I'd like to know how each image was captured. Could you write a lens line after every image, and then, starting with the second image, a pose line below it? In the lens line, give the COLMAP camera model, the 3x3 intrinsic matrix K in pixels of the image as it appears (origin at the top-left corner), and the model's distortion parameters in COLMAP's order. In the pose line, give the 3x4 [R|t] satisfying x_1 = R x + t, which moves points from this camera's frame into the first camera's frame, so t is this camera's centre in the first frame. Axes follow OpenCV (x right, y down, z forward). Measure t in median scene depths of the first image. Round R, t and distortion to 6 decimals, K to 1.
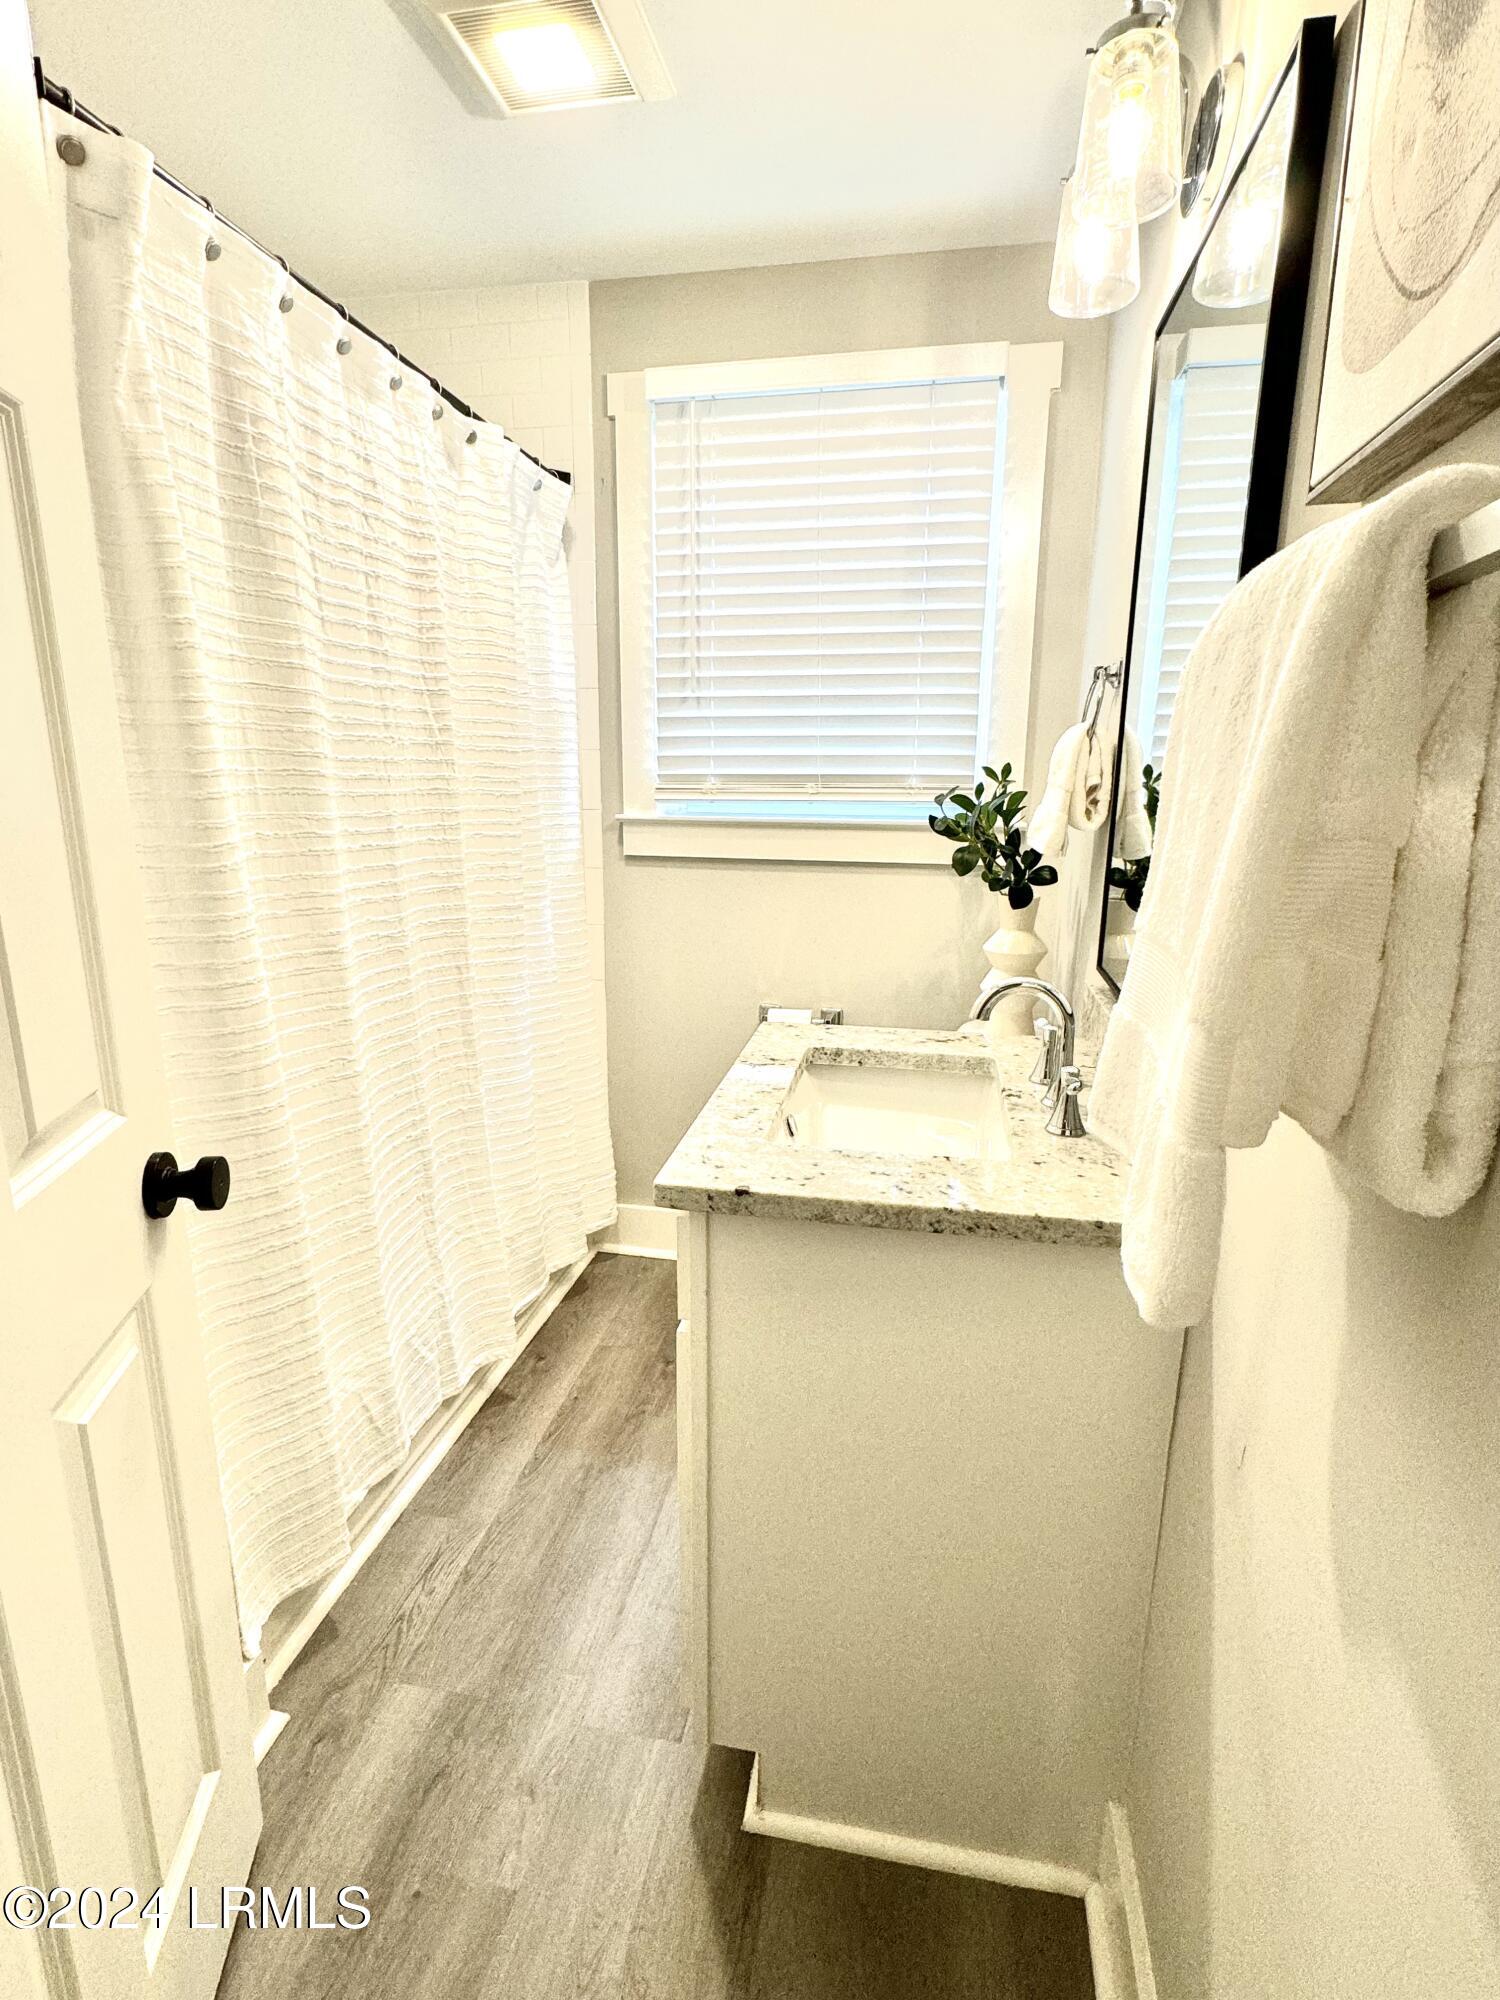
lens RADIAL K [[971.7, 0, 754.8], [0, 971.7, 999.6], [0, 0, 1]] dist [-0.000701, -0.000695]
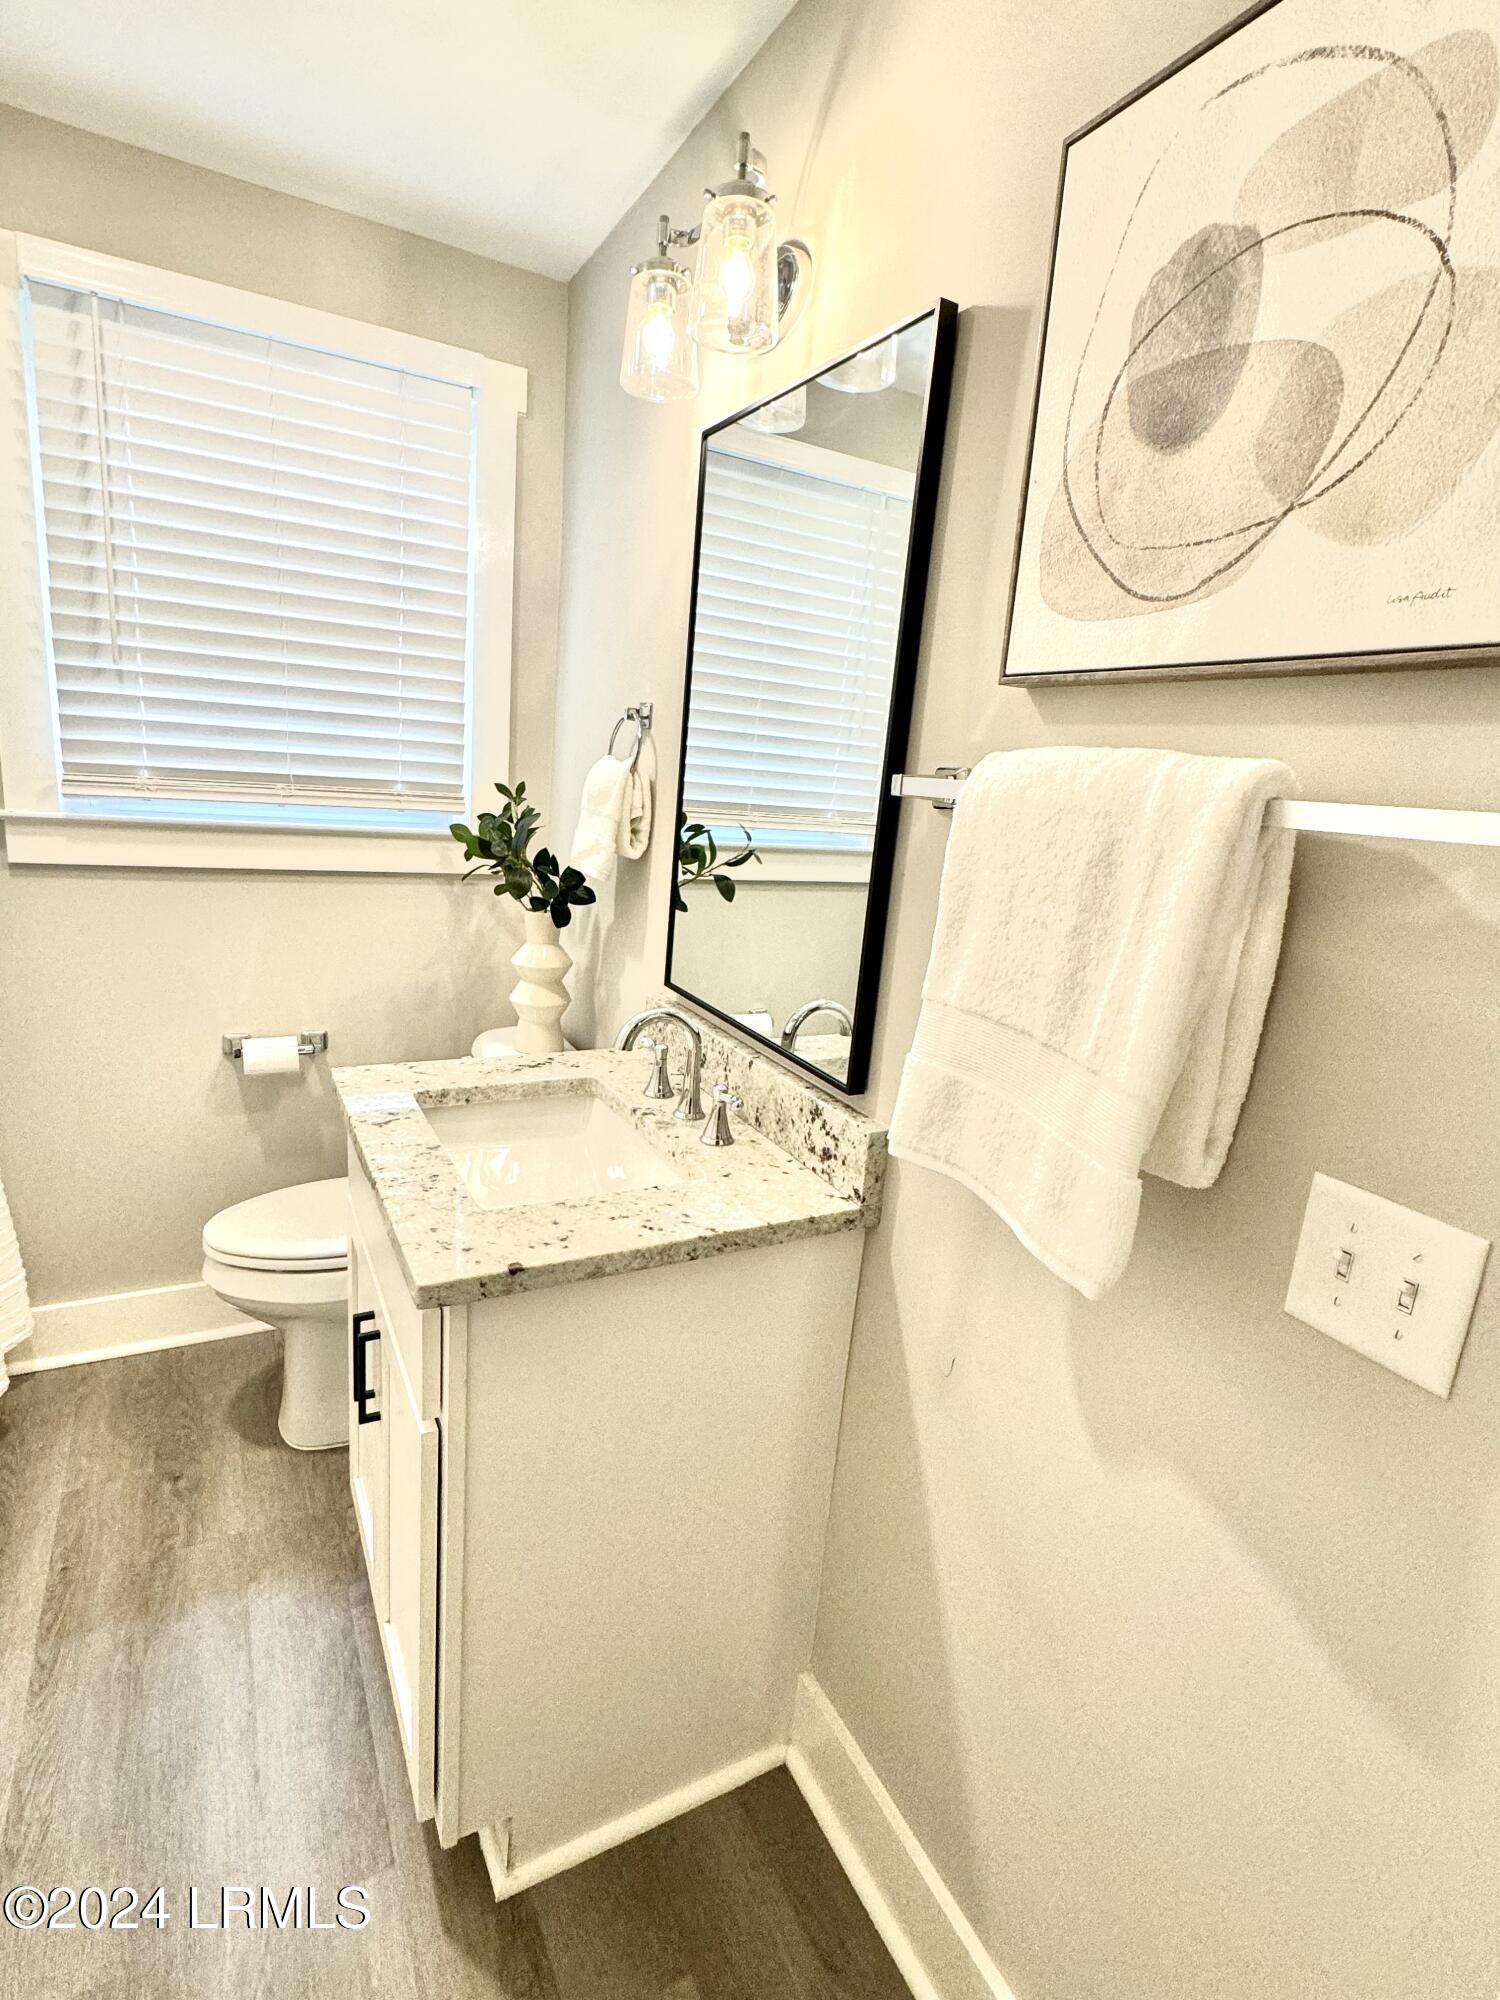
lens RADIAL K [[971.7, 0, 754.8], [0, 971.7, 999.6], [0, 0, 1]] dist [-0.000701, -0.000695]
pose [[0.777810, -0.092983, 0.621583, -0.285250], [0.071286, 0.995665, 0.059739, -0.079870], [-0.624443, -0.002155, 0.781067, 0.060881]]
